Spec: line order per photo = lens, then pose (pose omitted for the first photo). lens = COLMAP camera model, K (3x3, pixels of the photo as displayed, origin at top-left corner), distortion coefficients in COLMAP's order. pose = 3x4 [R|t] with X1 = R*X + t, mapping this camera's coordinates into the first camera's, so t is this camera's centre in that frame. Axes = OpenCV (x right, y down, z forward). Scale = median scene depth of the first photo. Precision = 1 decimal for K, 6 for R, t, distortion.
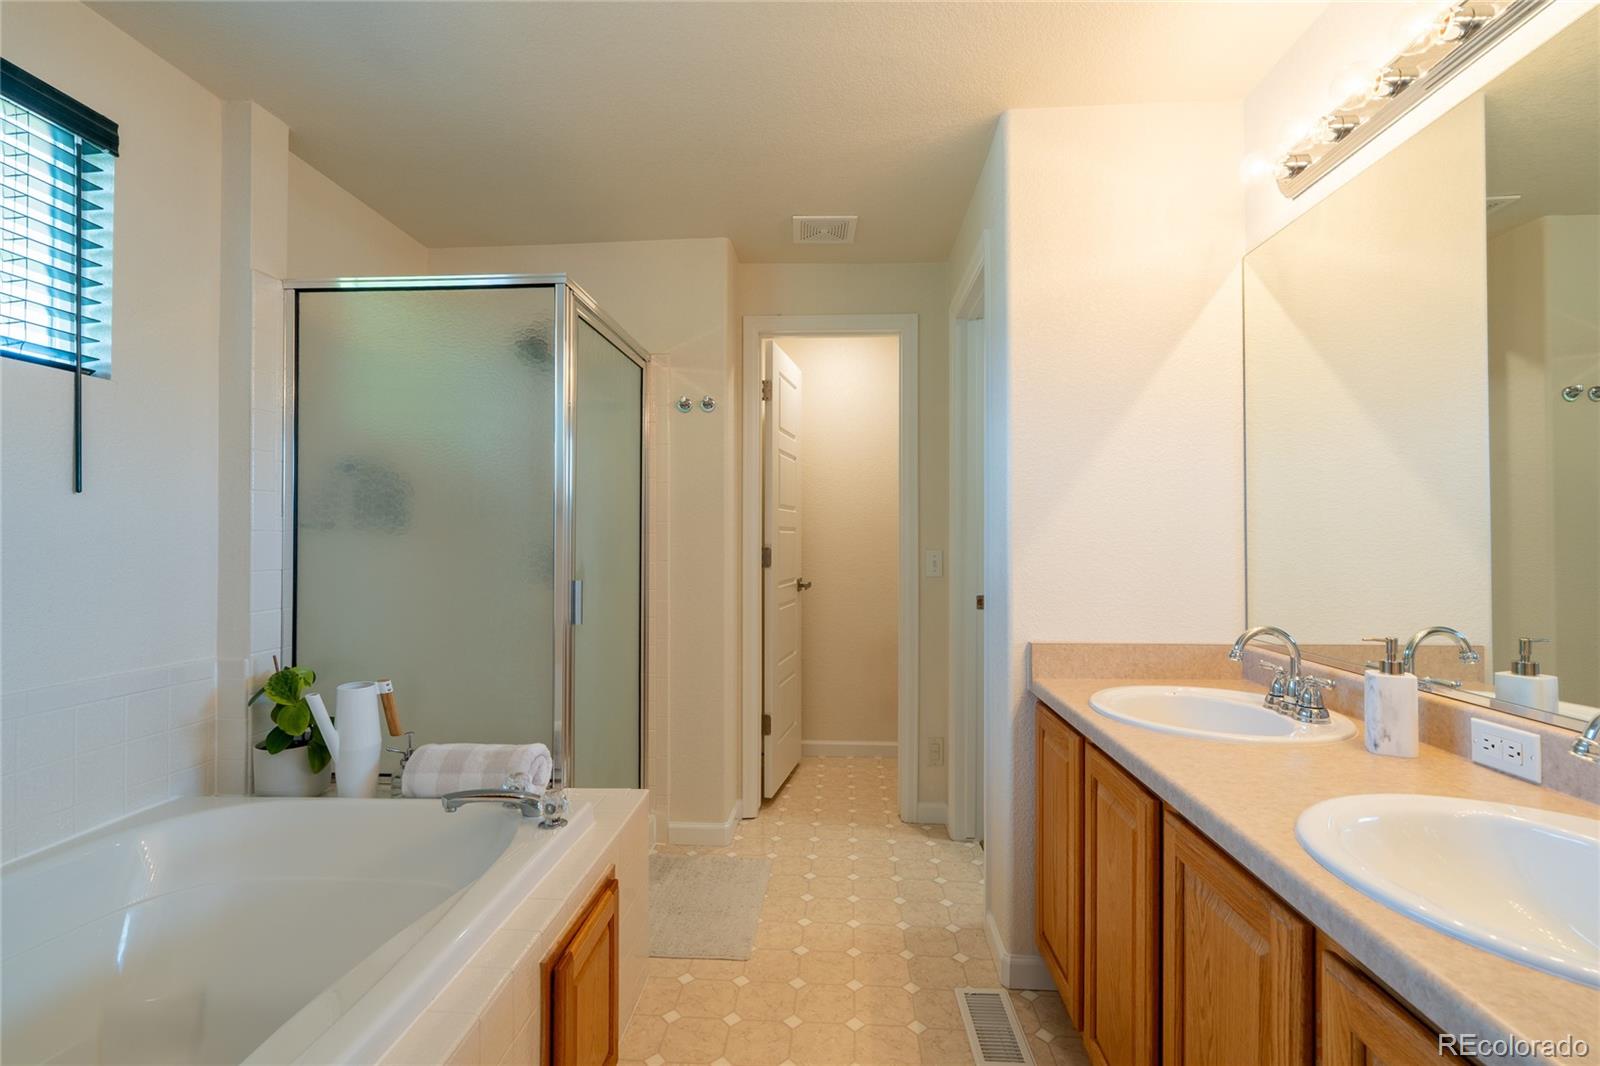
lens RADIAL K [[730.5, 0, 796.2], [0, 730.5, 538.1], [0, 0, 1]] dist [-0.003698, -0.000821]
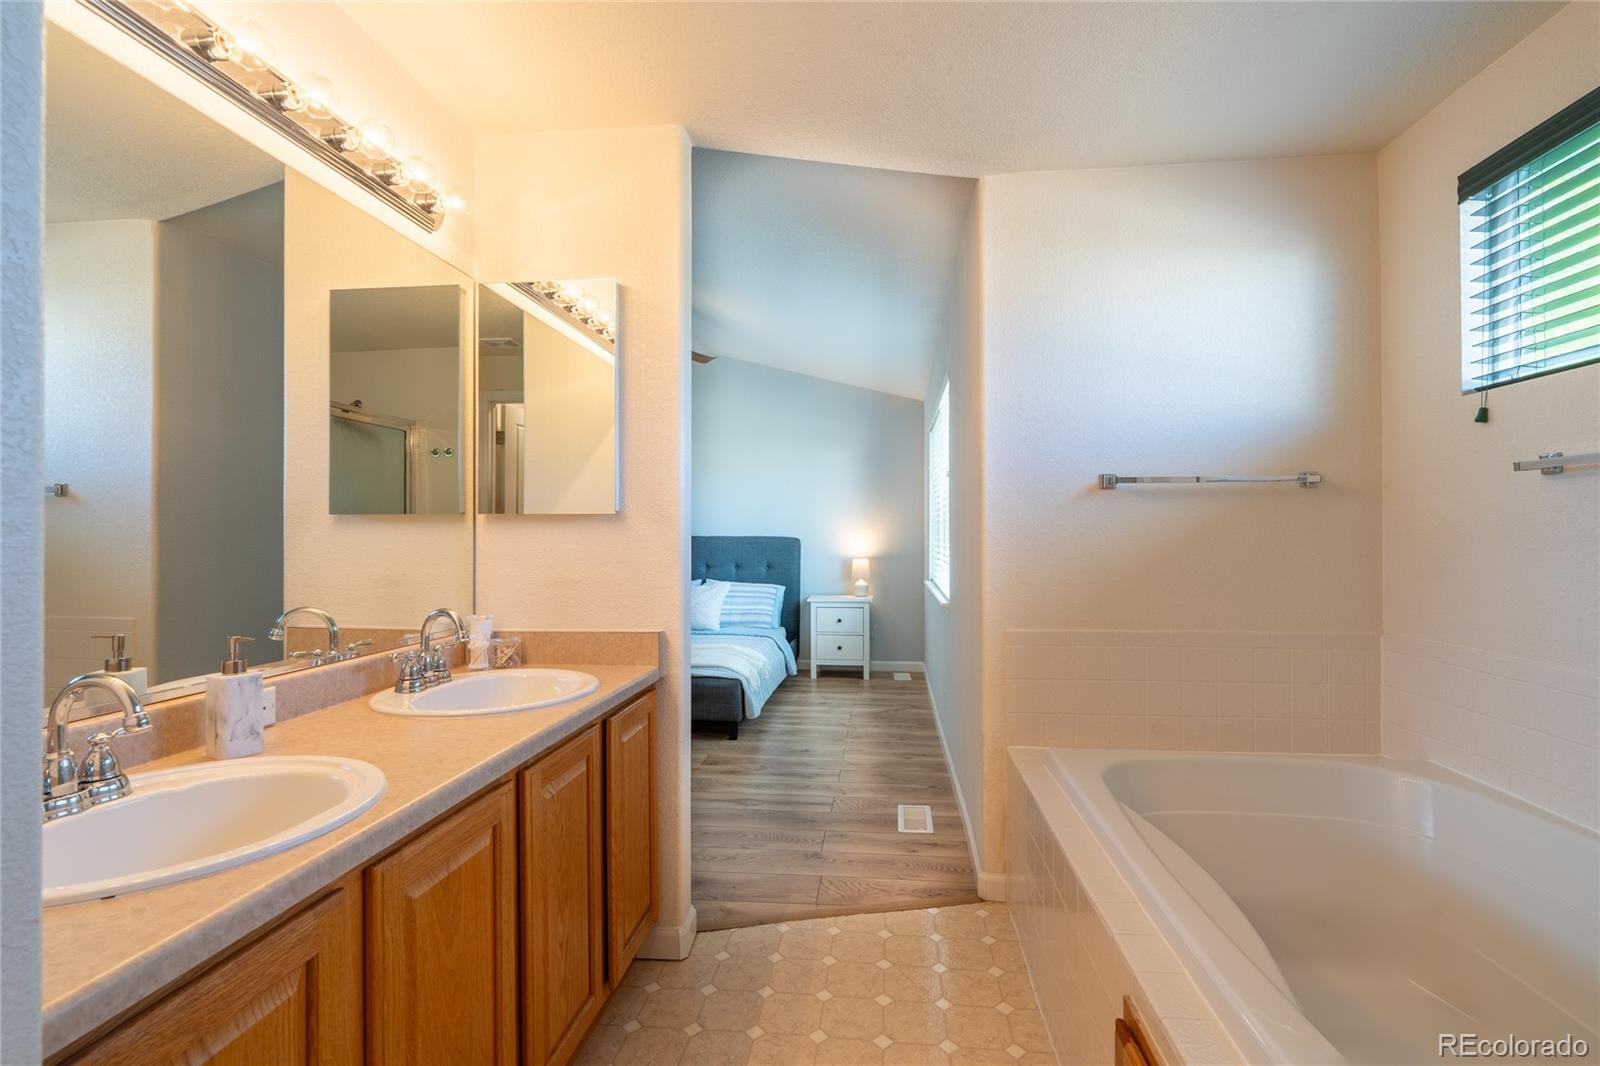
lens RADIAL K [[730.5, 0, 805.0], [0, 730.5, 537.1], [0, 0, 1]] dist [-0.003698, -0.000821]
pose [[-0.999002, -0.001390, 0.044647, 0.052072], [-0.001888, 0.999936, -0.011117, 0.024247], [-0.044629, -0.011190, -0.998941, 3.166672]]
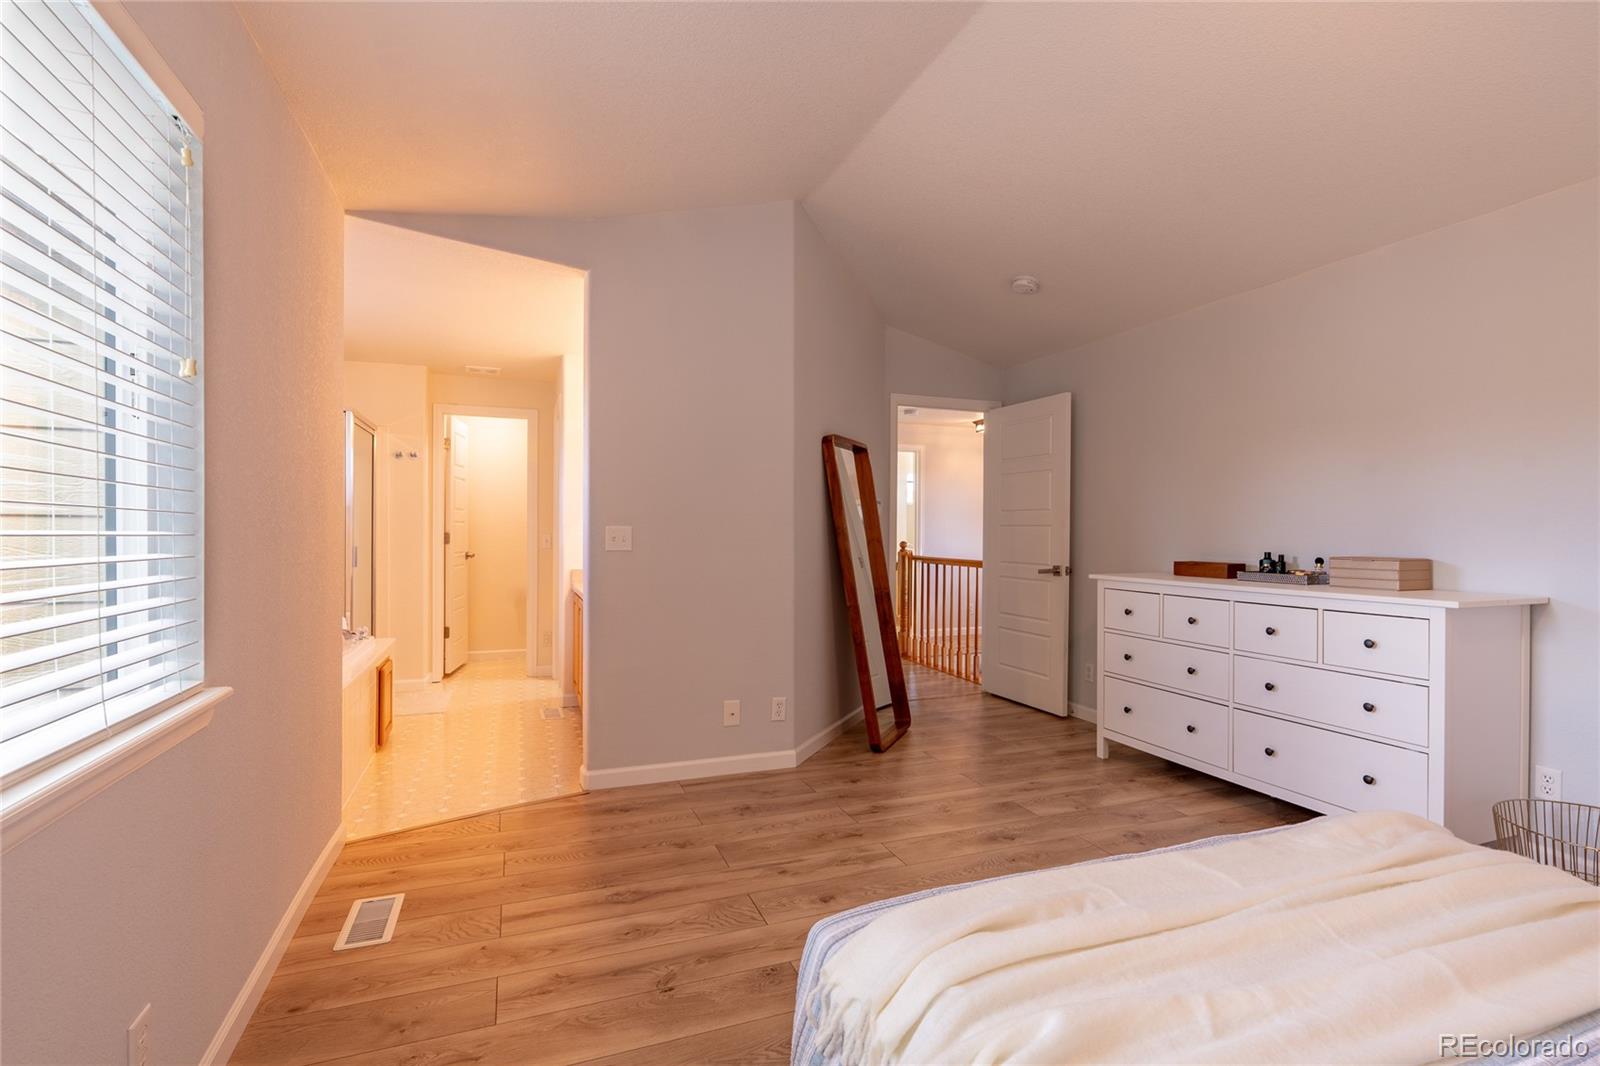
lens RADIAL K [[730.5, 0, 830.1], [0, 730.5, 531.1], [0, 0, 1]] dist [-0.003698, -0.000821]
pose [[0.888367, 0.001305, 0.459133, -0.028161], [-0.004954, 0.999965, 0.006742, -0.007889], [-0.459108, -0.008263, 0.888342, -1.015685]]
